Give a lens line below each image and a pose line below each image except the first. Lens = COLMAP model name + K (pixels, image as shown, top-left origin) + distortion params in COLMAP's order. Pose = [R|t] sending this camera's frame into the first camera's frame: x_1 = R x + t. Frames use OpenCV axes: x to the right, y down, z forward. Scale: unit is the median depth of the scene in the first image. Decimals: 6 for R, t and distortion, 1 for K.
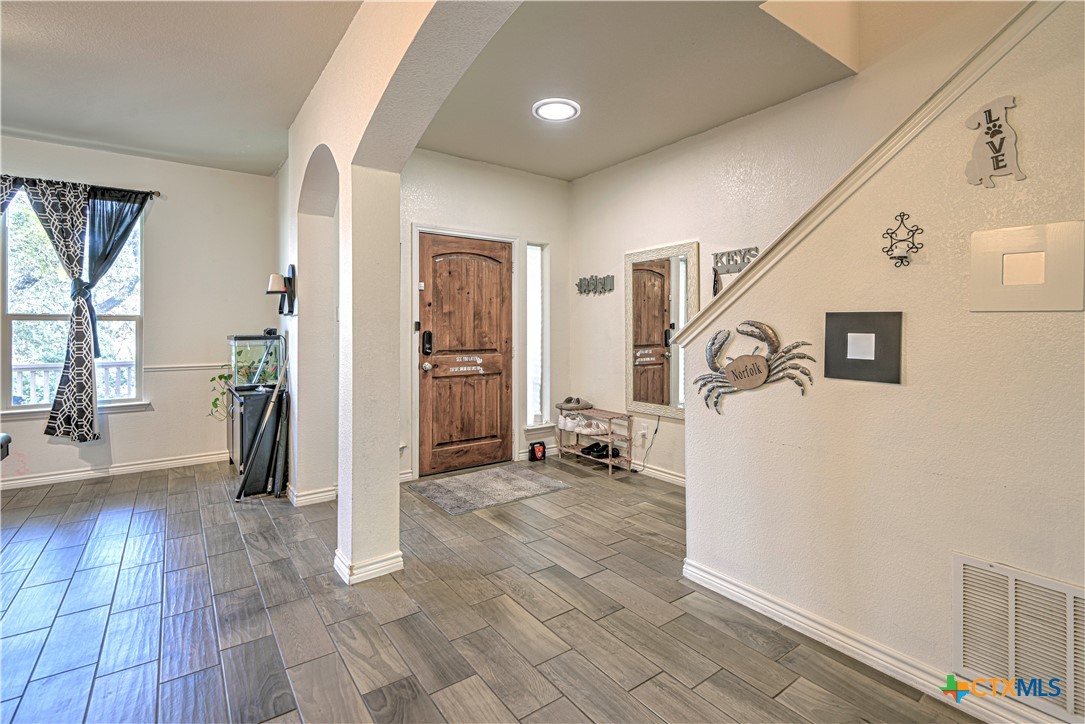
lens RADIAL K [[500.8, 0, 564.7], [0, 500.8, 328.9], [0, 0, 1]] dist [0.005554, -0.004826]
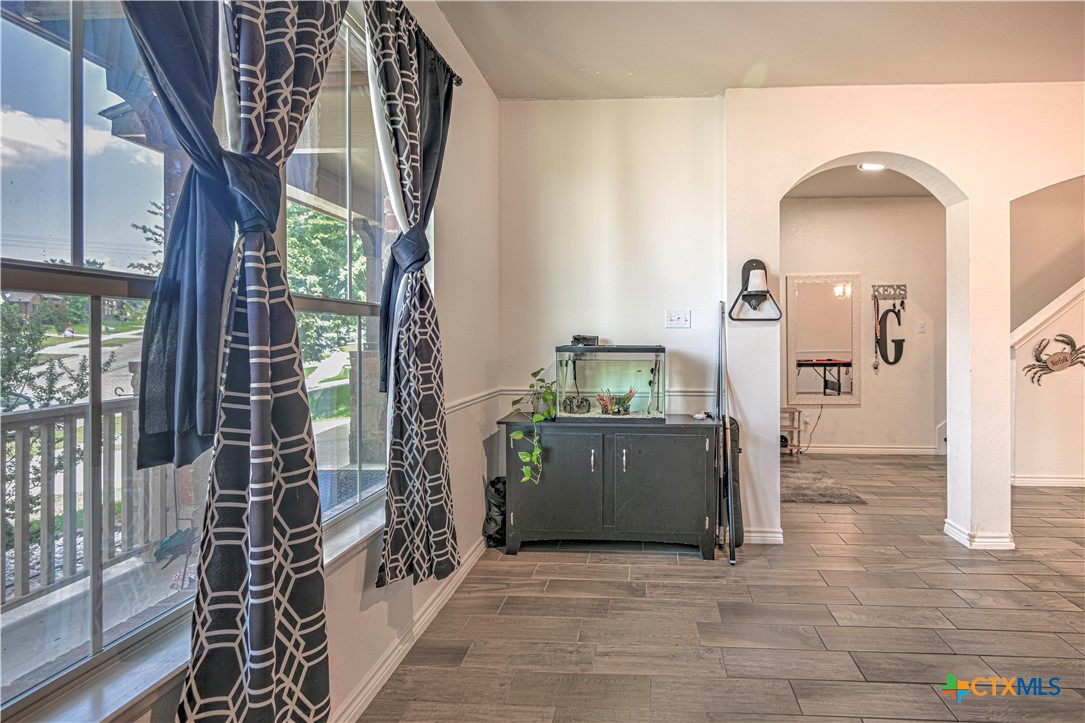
lens RADIAL K [[500.8, 0, 520.0], [0, 500.8, 333.6], [0, 0, 1]] dist [0.005554, -0.004826]
pose [[0.646651, 0.007542, 0.762748, -1.241034], [-0.008453, 0.999961, -0.002721, 0.002511], [-0.762739, -0.004688, 0.646690, 0.698131]]
